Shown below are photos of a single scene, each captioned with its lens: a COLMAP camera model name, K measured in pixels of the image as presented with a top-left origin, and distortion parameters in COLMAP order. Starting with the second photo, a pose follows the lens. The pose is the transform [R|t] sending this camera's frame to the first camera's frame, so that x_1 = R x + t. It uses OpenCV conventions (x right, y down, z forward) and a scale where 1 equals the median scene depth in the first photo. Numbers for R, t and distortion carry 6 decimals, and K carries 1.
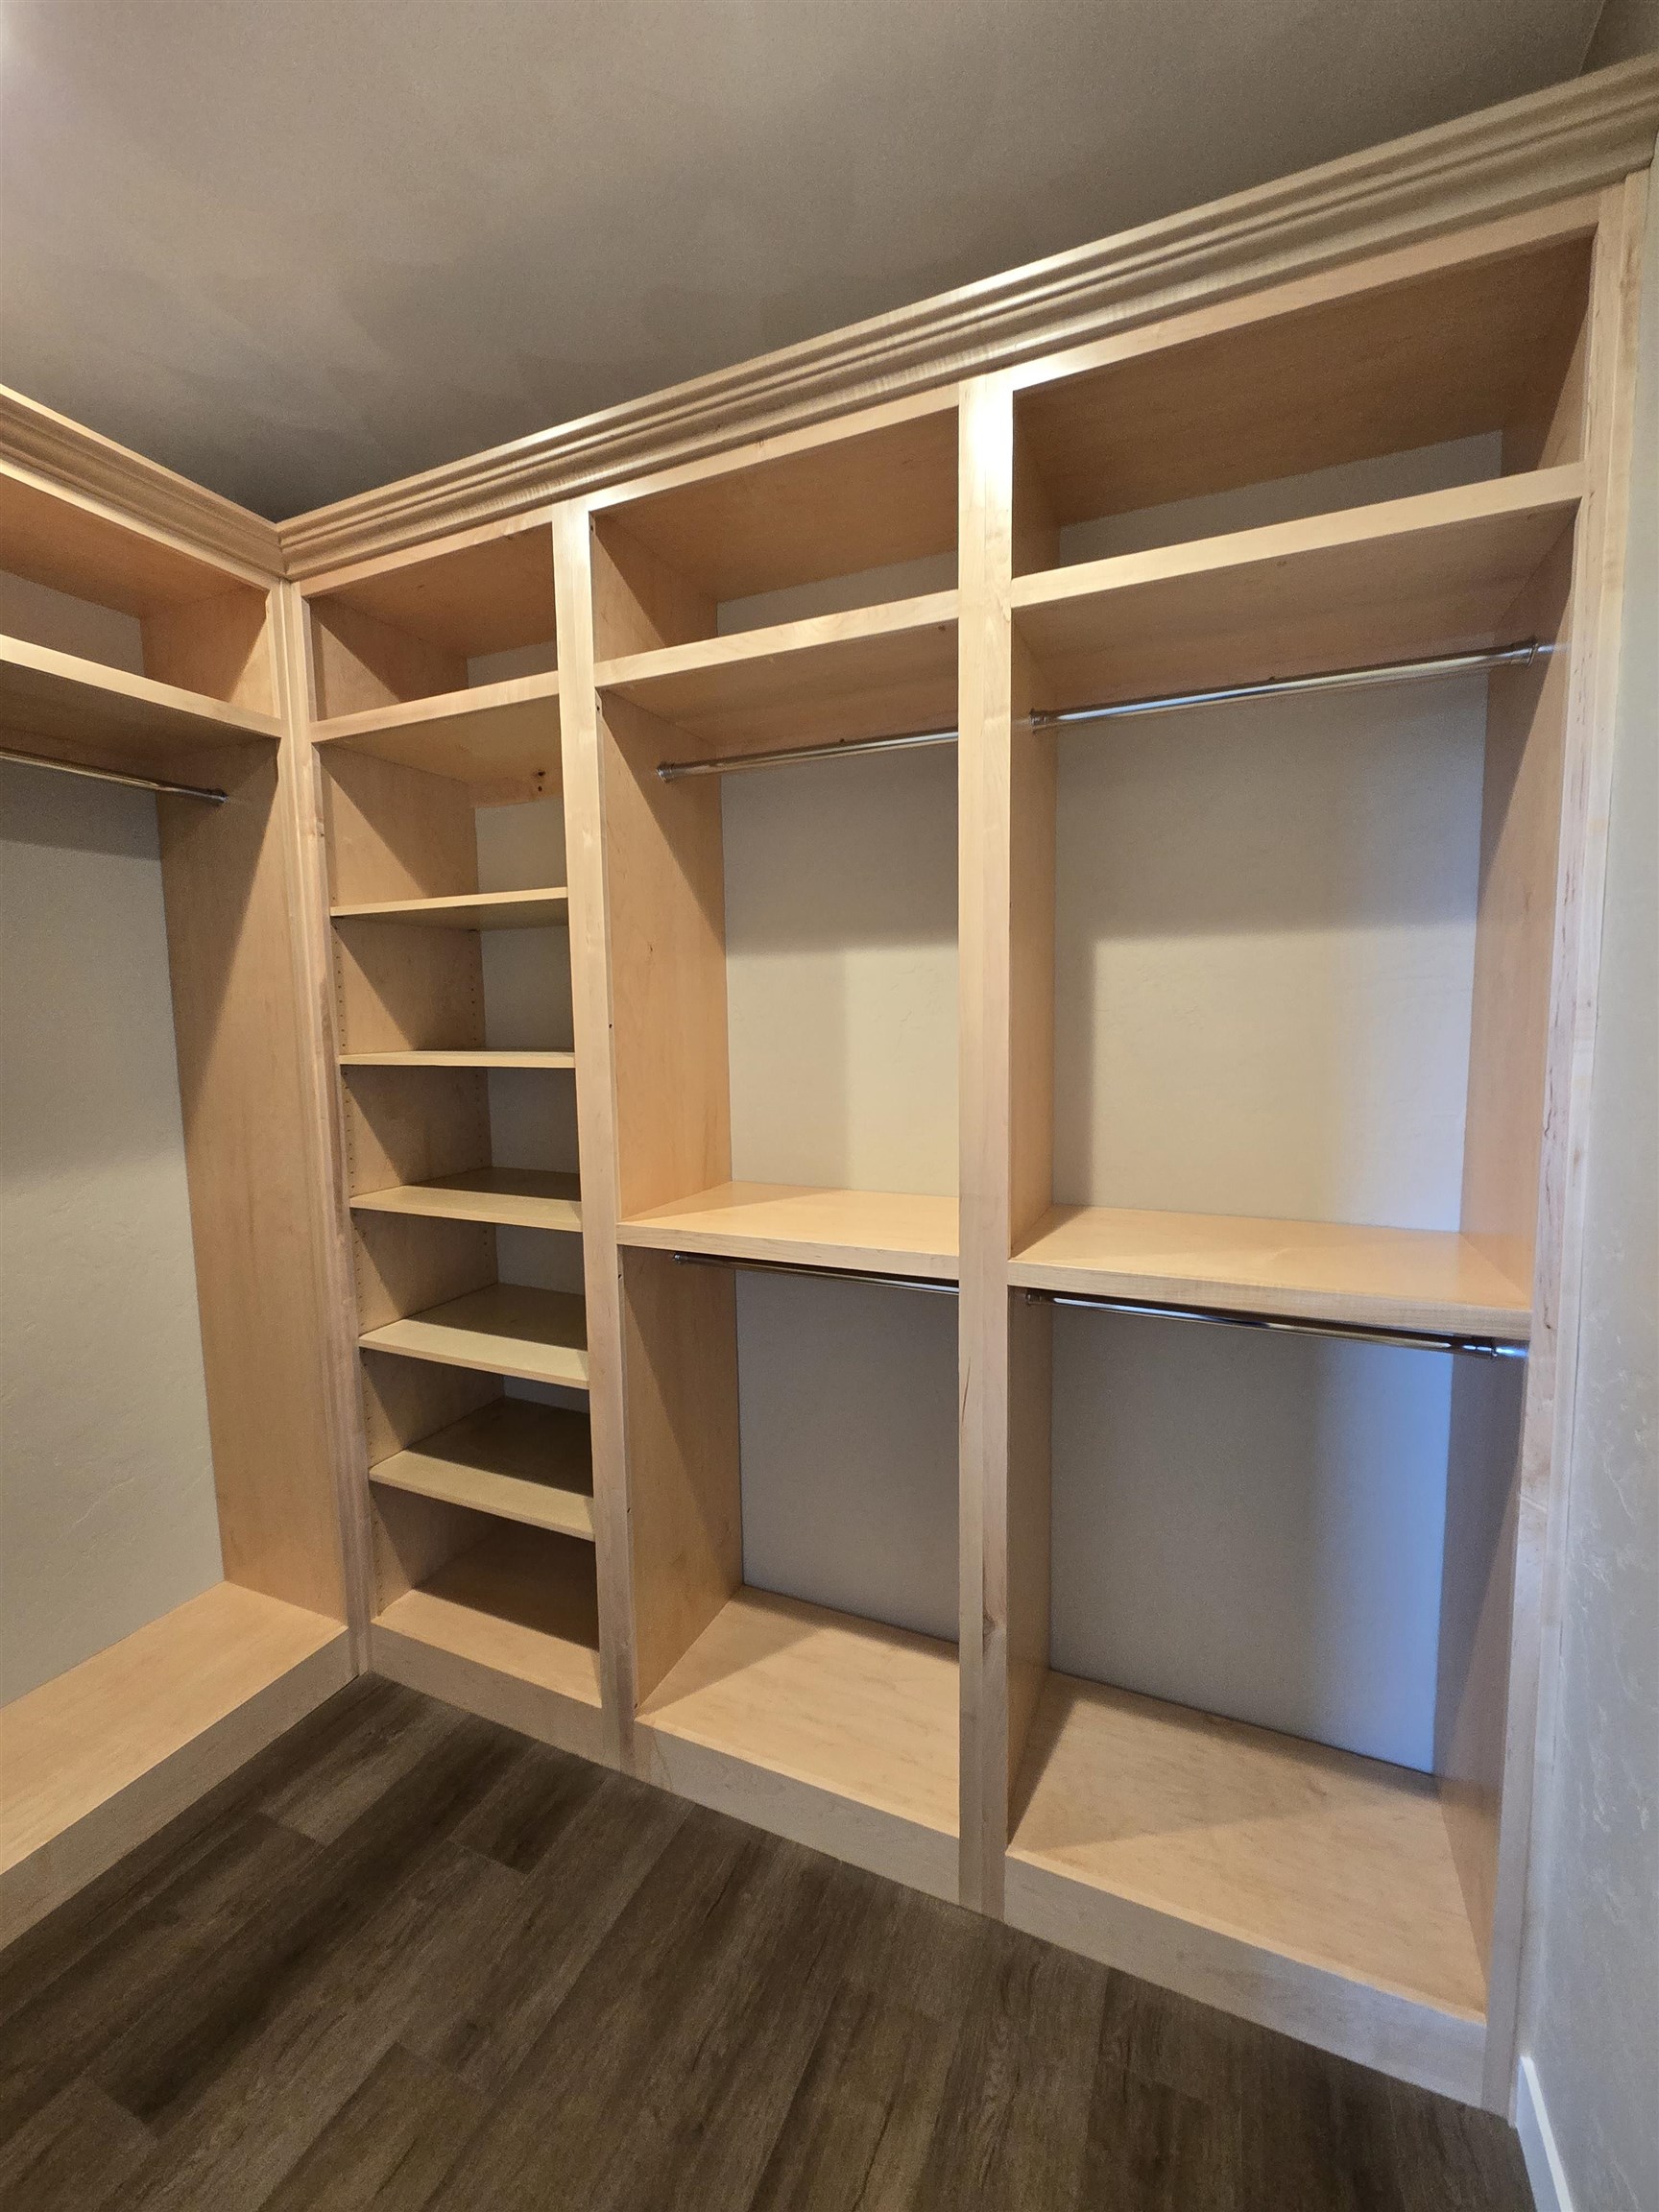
lens RADIAL K [[900.1, 0, 825.0], [0, 900.1, 1100.4], [0, 0, 1]] dist [-0.001349, 0.001186]
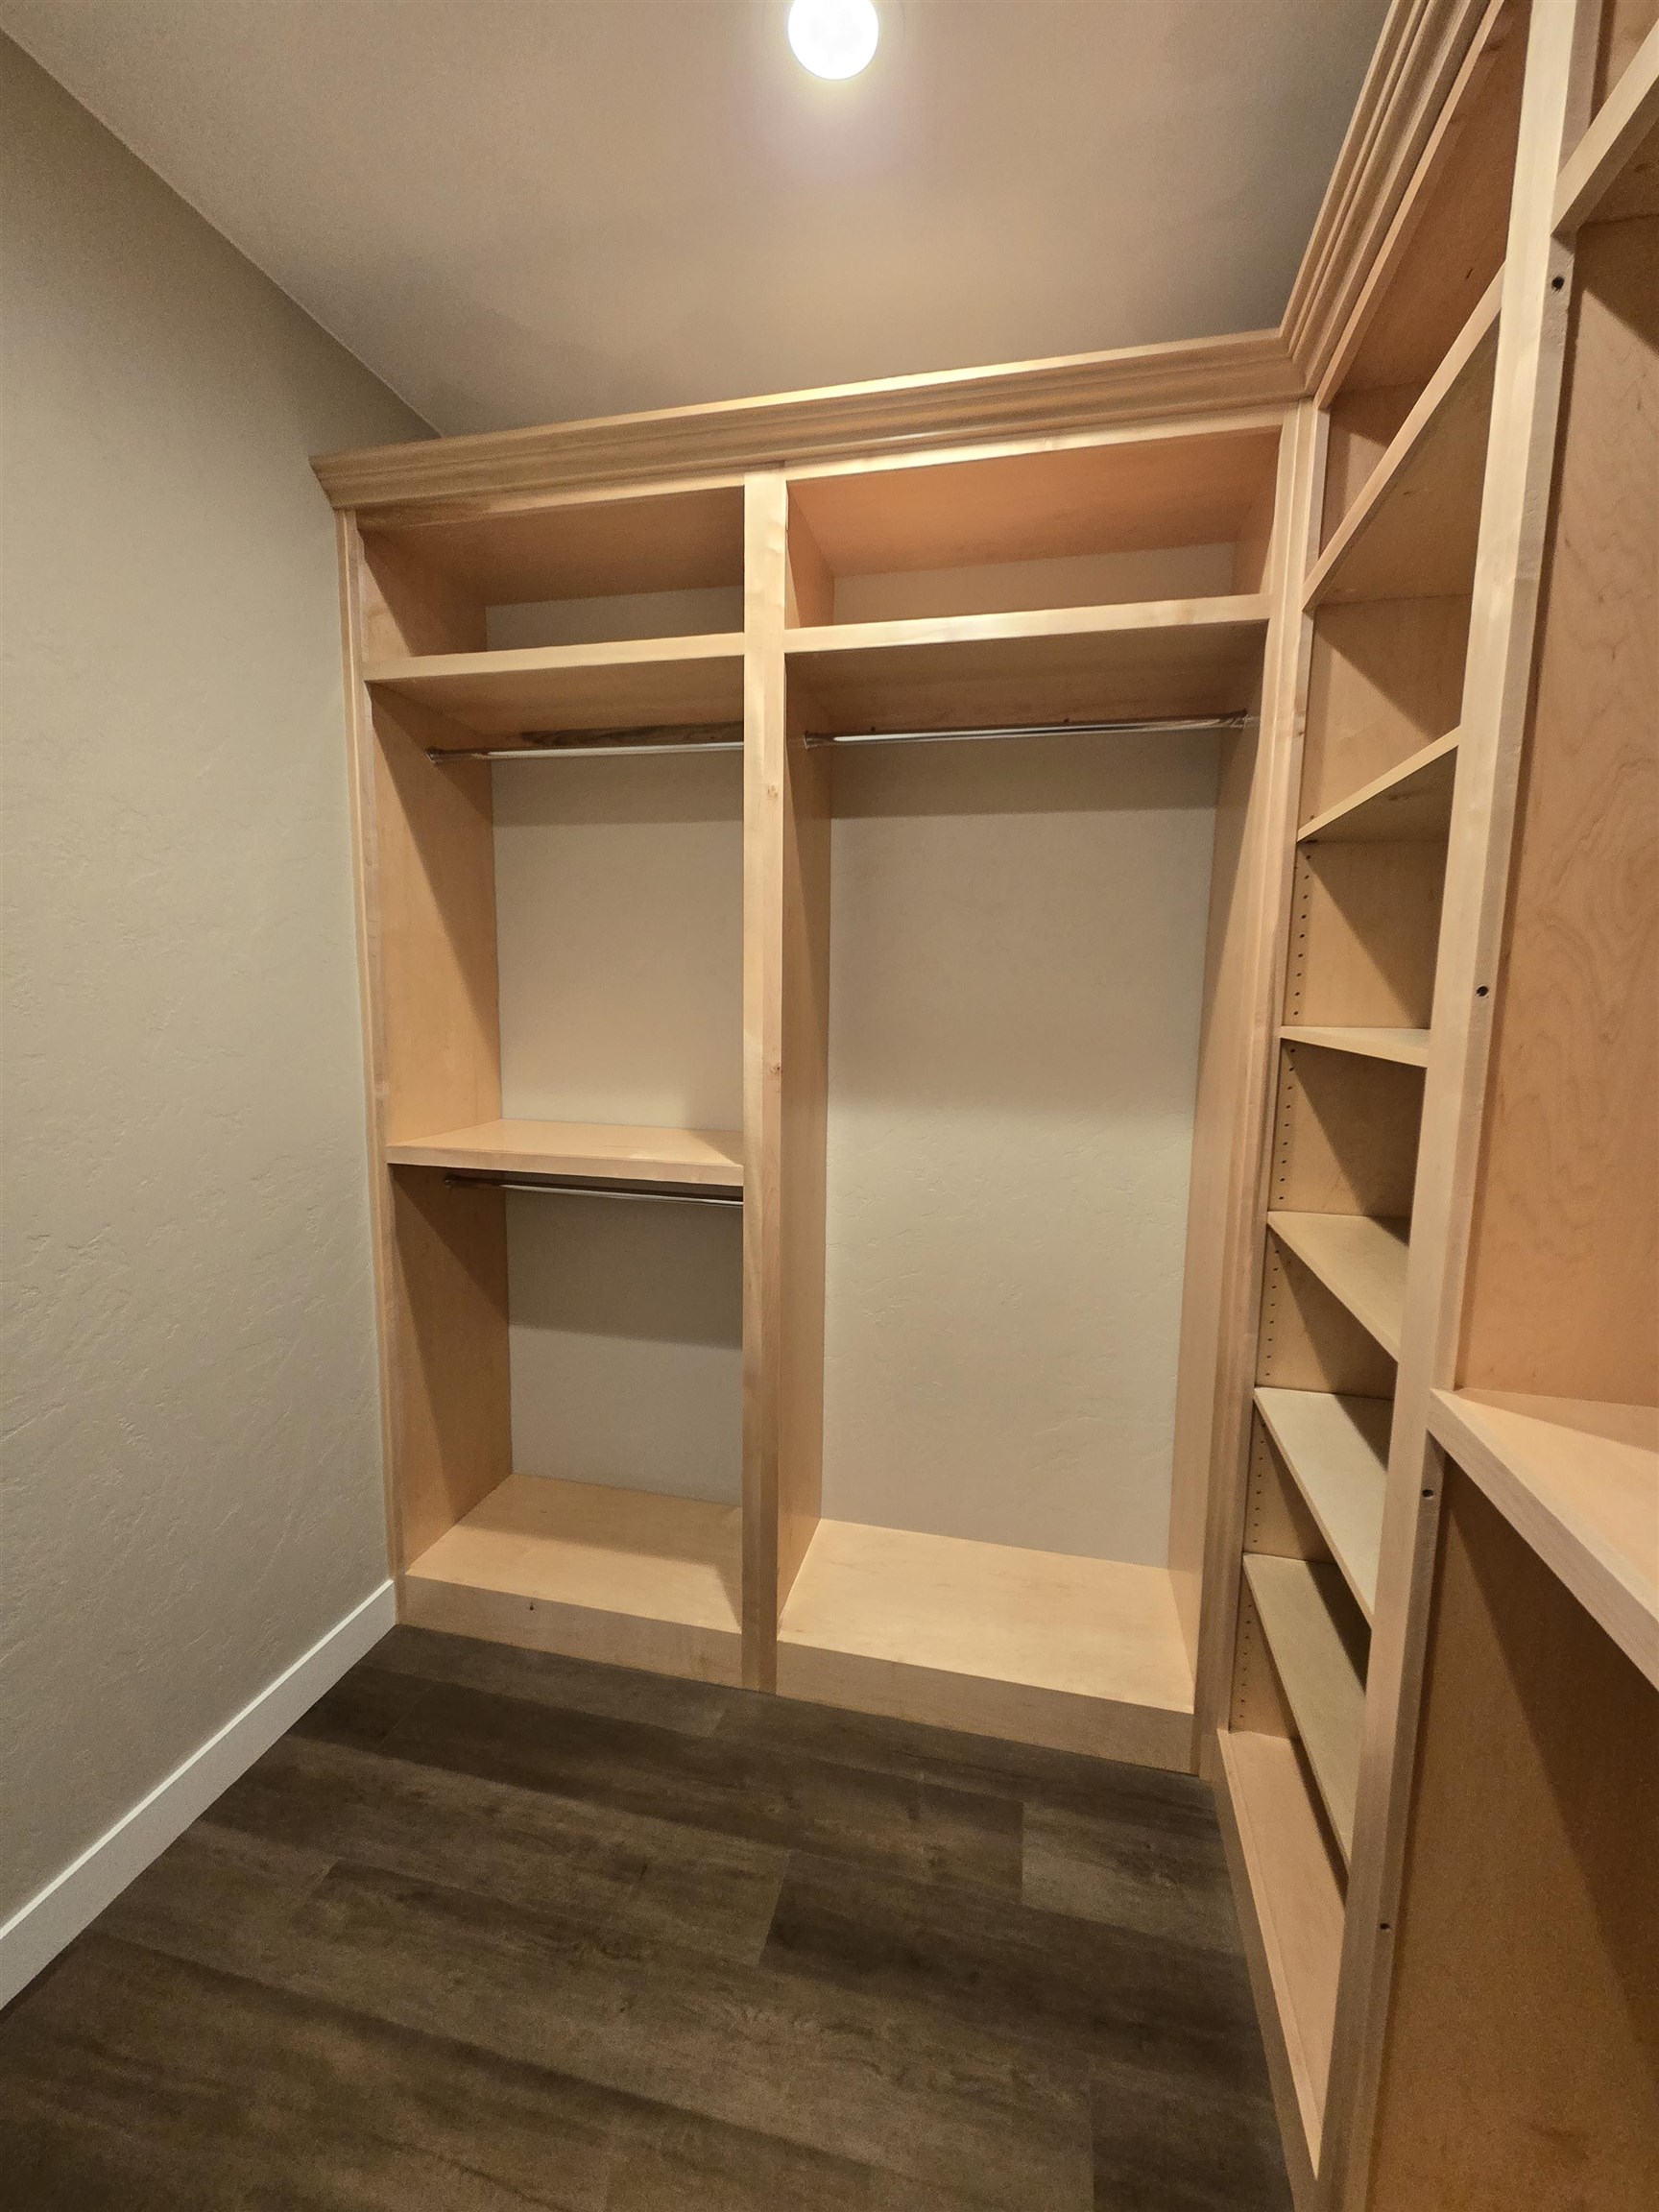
lens RADIAL K [[900.1, 0, 835.5], [0, 900.1, 1101.2], [0, 0, 1]] dist [-0.001349, 0.001186]
pose [[0.198632, 0.140684, -0.969924, 0.156318], [-0.113635, 0.986275, 0.119785, -0.039766], [0.973464, 0.086424, 0.211893, 0.539546]]
